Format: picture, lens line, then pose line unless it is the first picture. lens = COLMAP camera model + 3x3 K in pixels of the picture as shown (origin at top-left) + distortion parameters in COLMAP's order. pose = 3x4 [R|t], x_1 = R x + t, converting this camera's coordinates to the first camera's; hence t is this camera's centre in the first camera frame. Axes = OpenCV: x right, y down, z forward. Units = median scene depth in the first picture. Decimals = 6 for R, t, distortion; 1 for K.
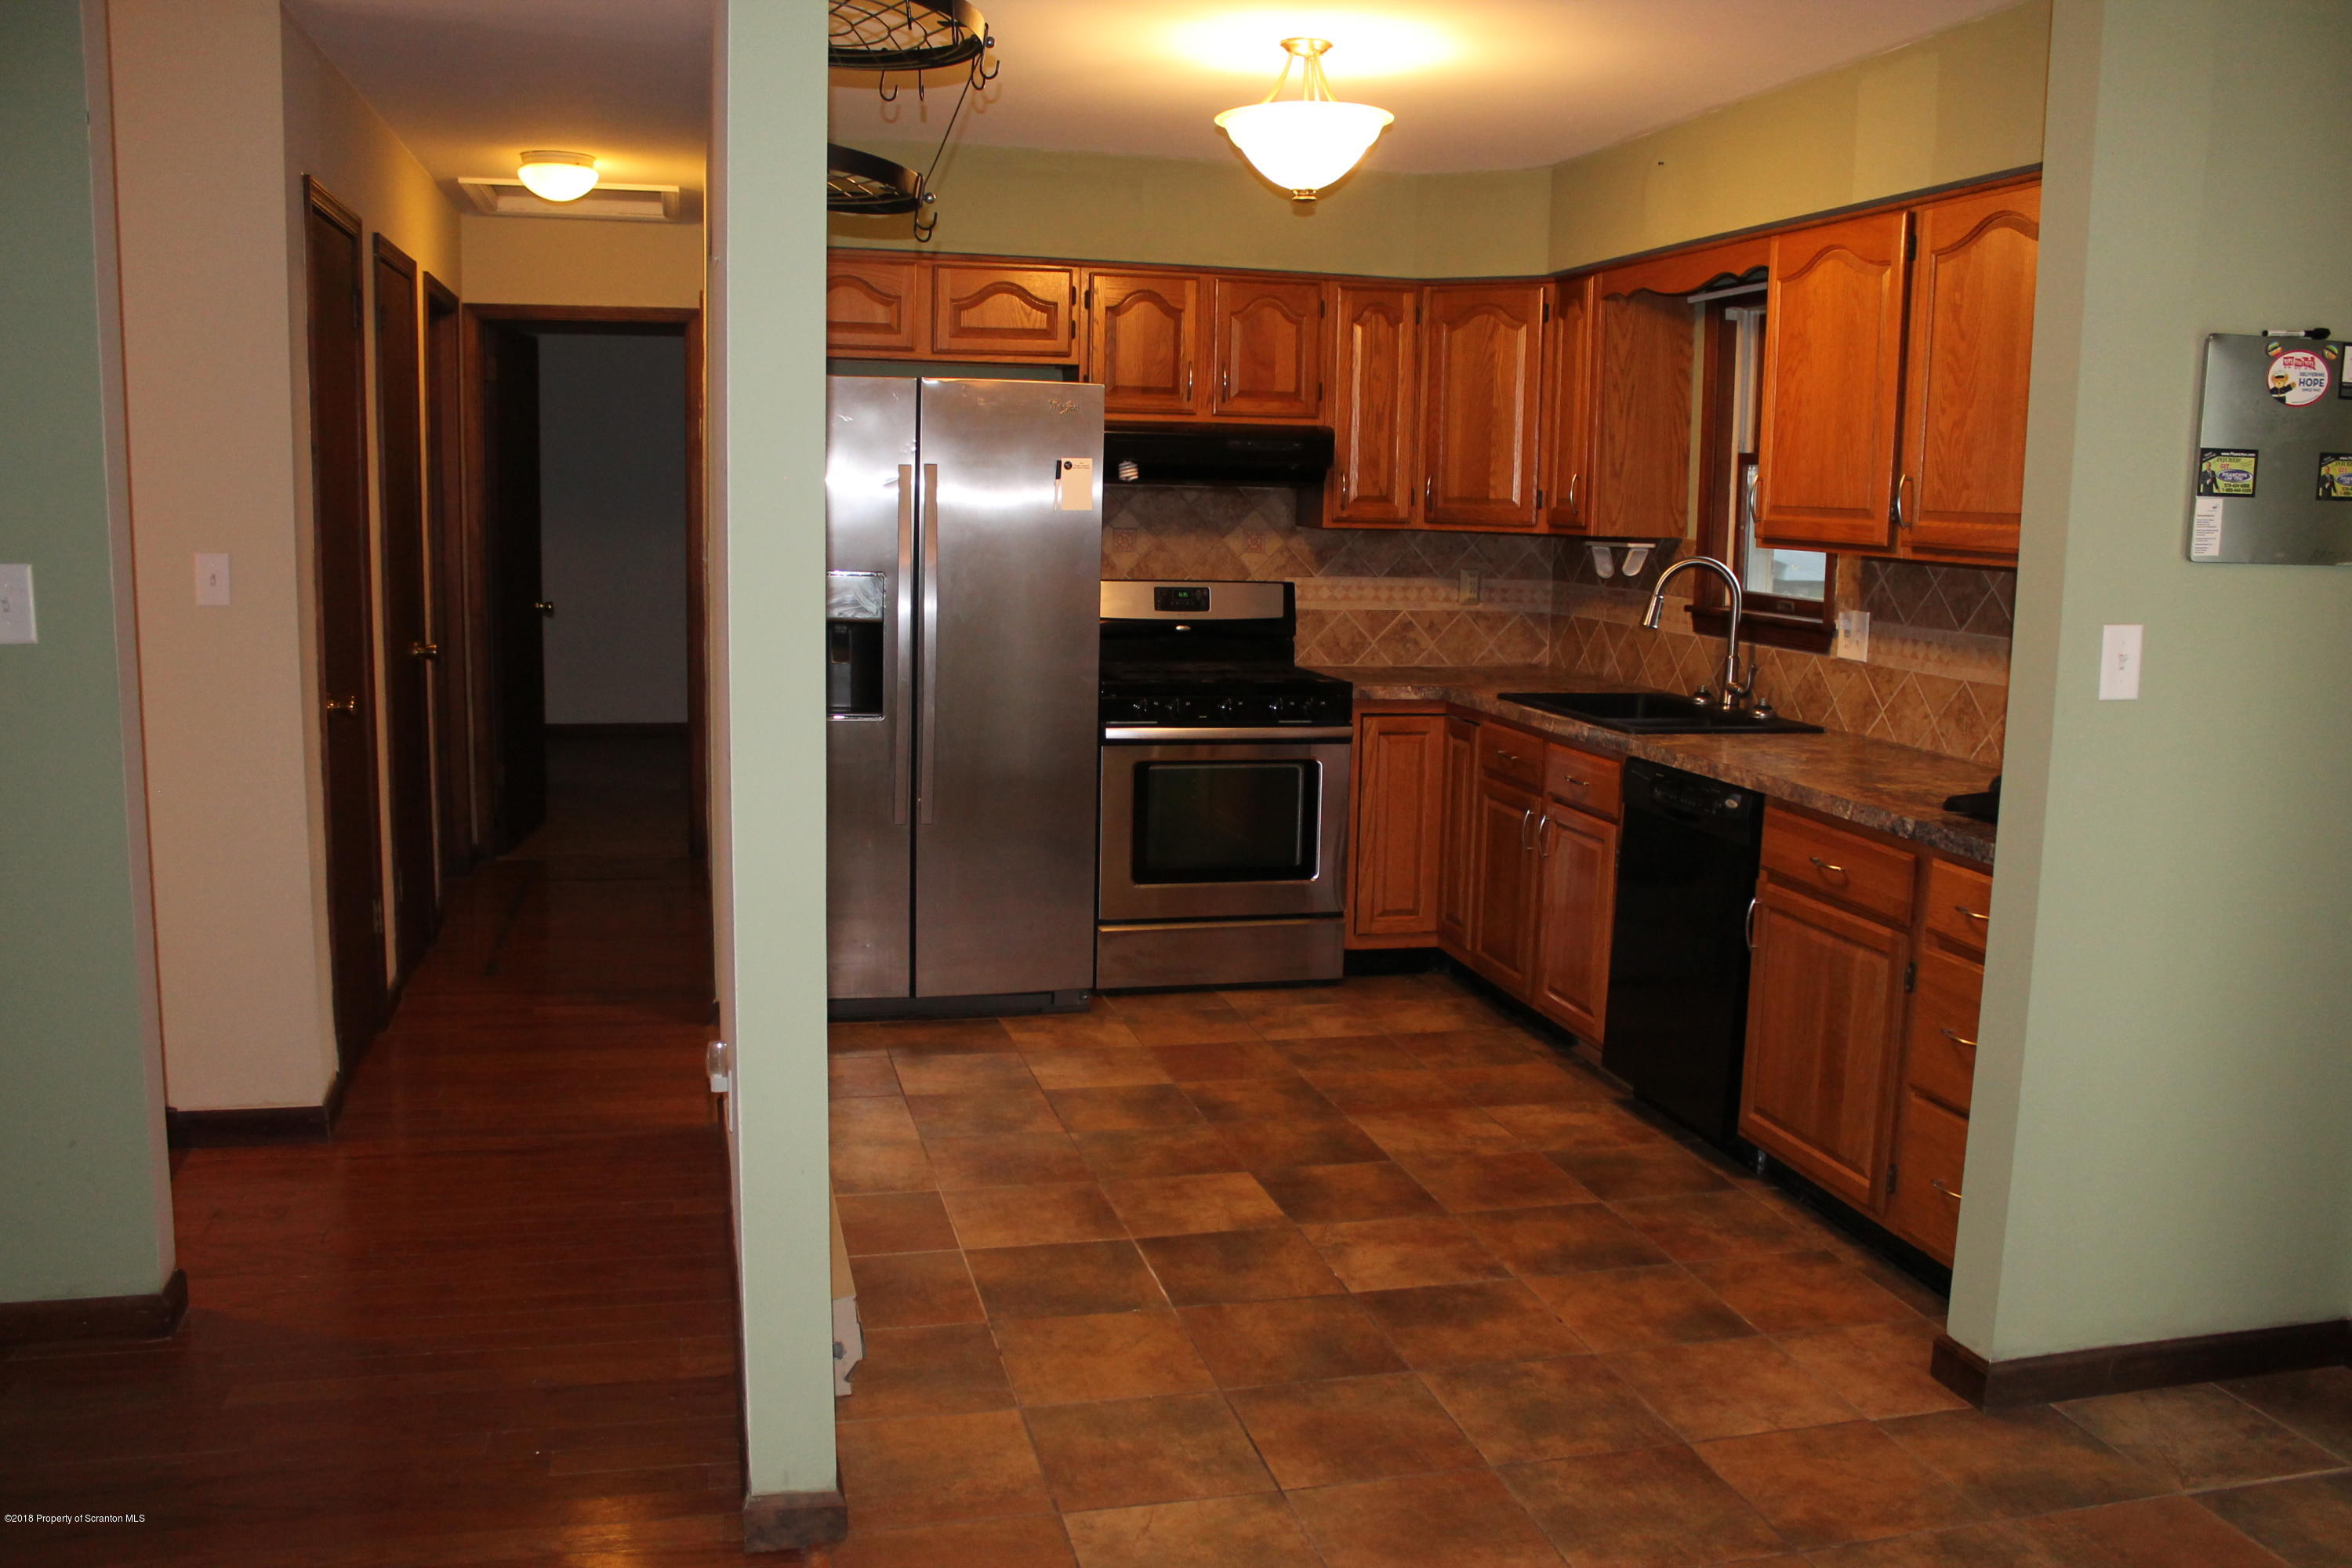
lens RADIAL K [[2009.6, 0, 1176.0], [0, 2009.6, 784.0], [0, 0, 1]] dist [-0.178160, 0.157219]
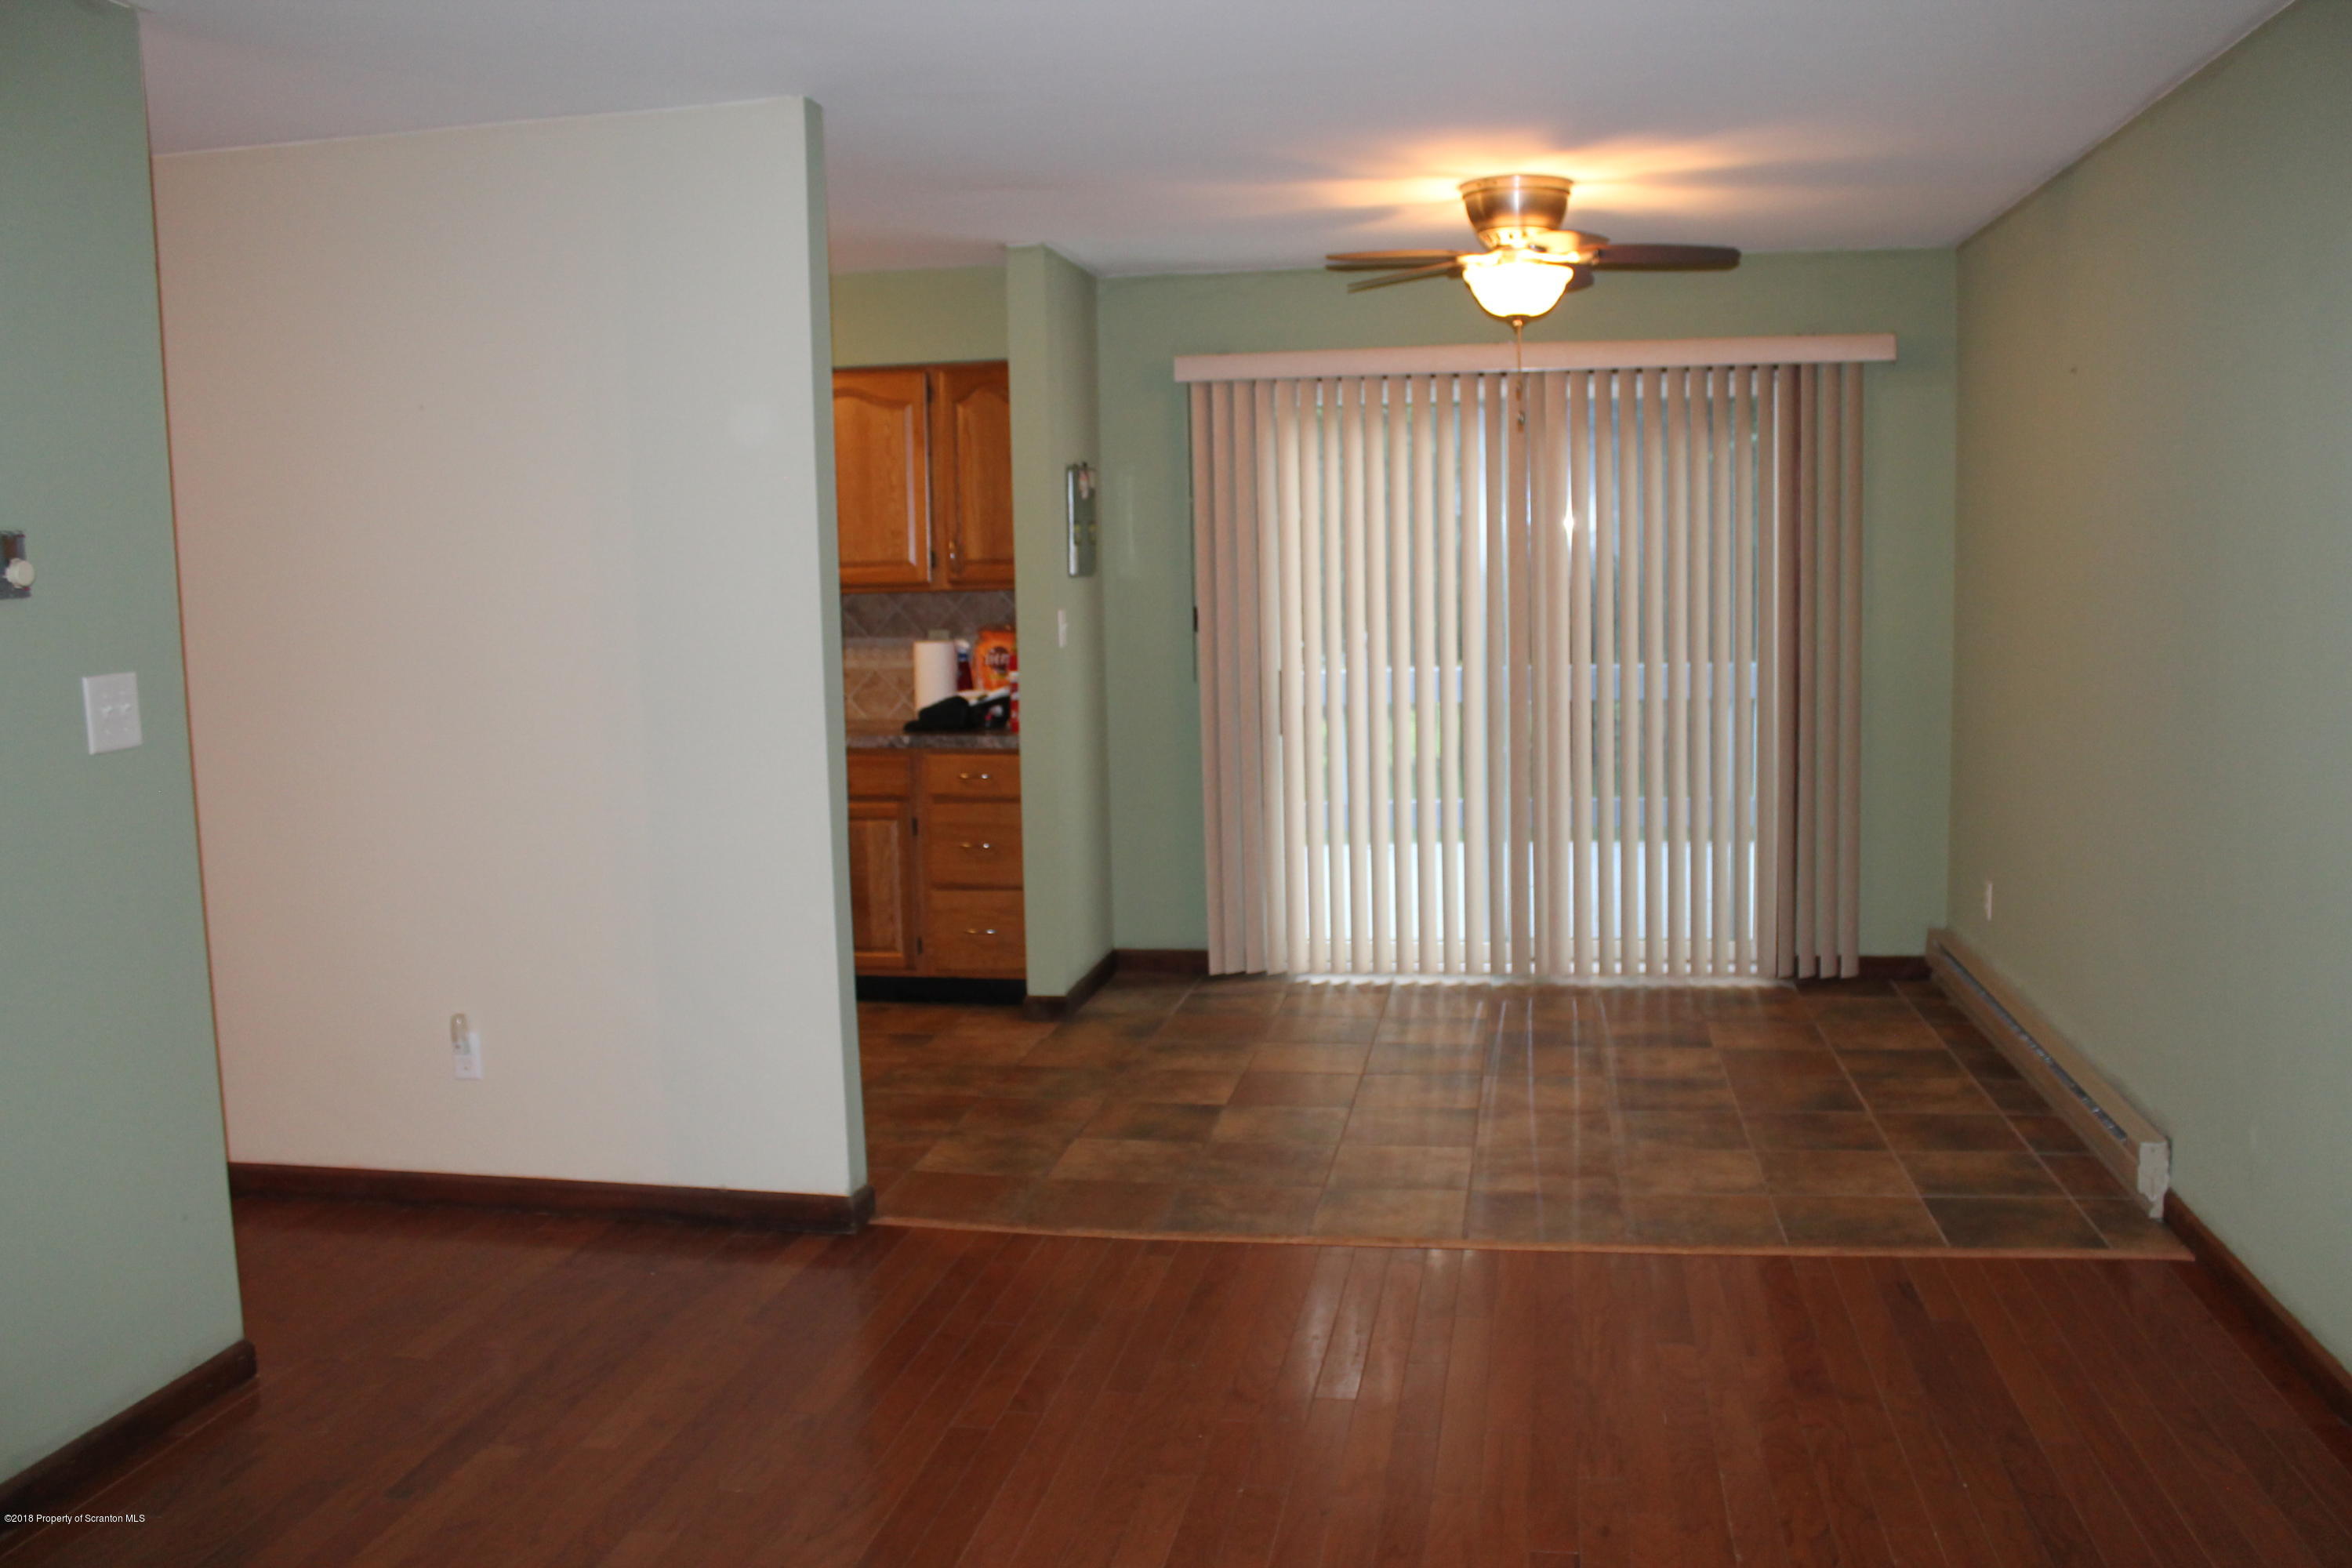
lens RADIAL K [[2009.6, 0, 1176.0], [0, 2009.6, 784.0], [0, 0, 1]] dist [-0.178160, 0.157219]
pose [[0.414116, -0.135994, 0.900008, -1.261675], [0.165875, 0.983494, 0.072286, -0.032721], [-0.894982, 0.119354, 0.429838, 0.024036]]
